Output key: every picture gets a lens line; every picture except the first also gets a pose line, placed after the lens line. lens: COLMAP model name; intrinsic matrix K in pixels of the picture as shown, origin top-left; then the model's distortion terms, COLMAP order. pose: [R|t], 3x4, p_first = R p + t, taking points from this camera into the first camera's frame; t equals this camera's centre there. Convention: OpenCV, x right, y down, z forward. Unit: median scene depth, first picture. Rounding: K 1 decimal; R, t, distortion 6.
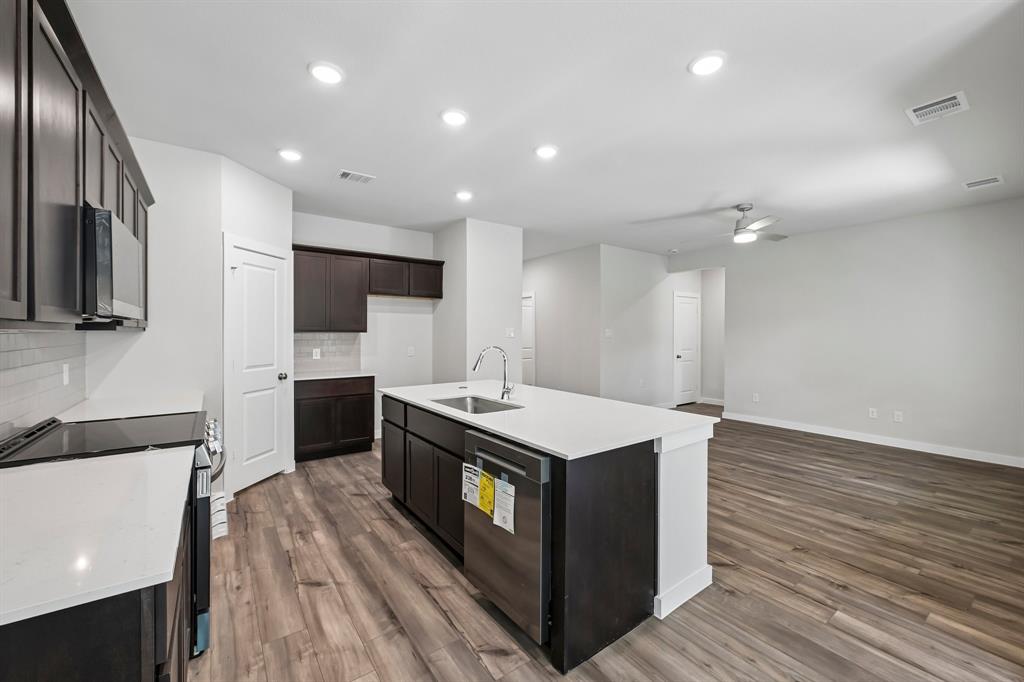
lens RADIAL K [[411.0, 0, 508.3], [0, 411.0, 334.8], [0, 0, 1]] dist [-0.008271, 0.000637]
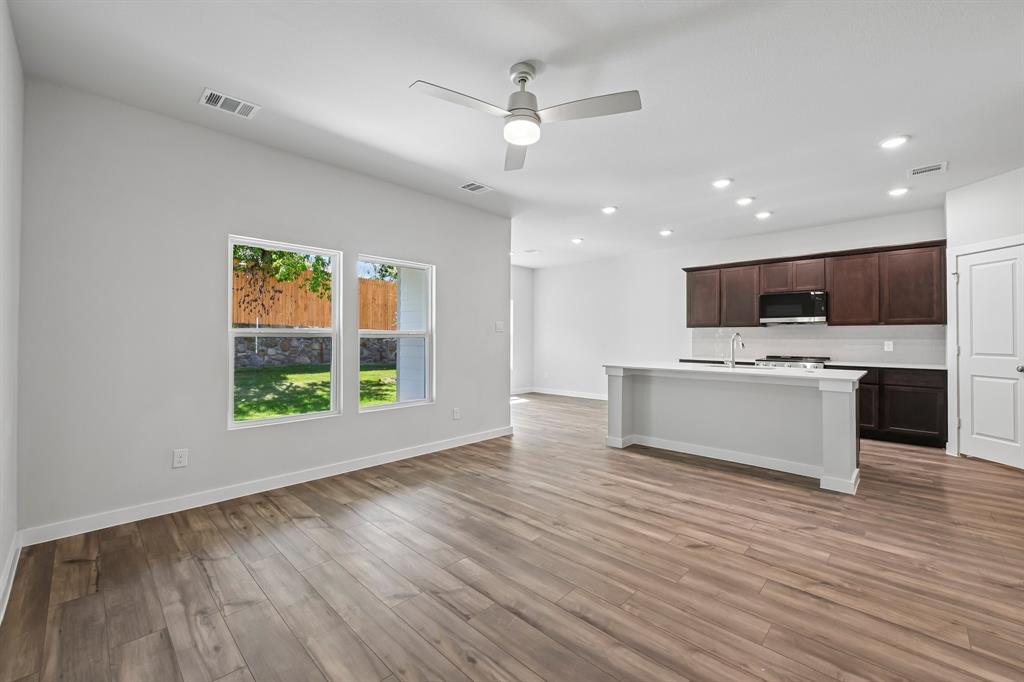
lens RADIAL K [[411.0, 0, 508.5], [0, 411.0, 334.4], [0, 0, 1]] dist [-0.008271, 0.000637]
pose [[-0.984906, -0.004911, -0.173021, 0.931014], [-0.005103, 0.999987, 0.000665, 0.032278], [0.173015, 0.001538, -0.984918, 2.054595]]
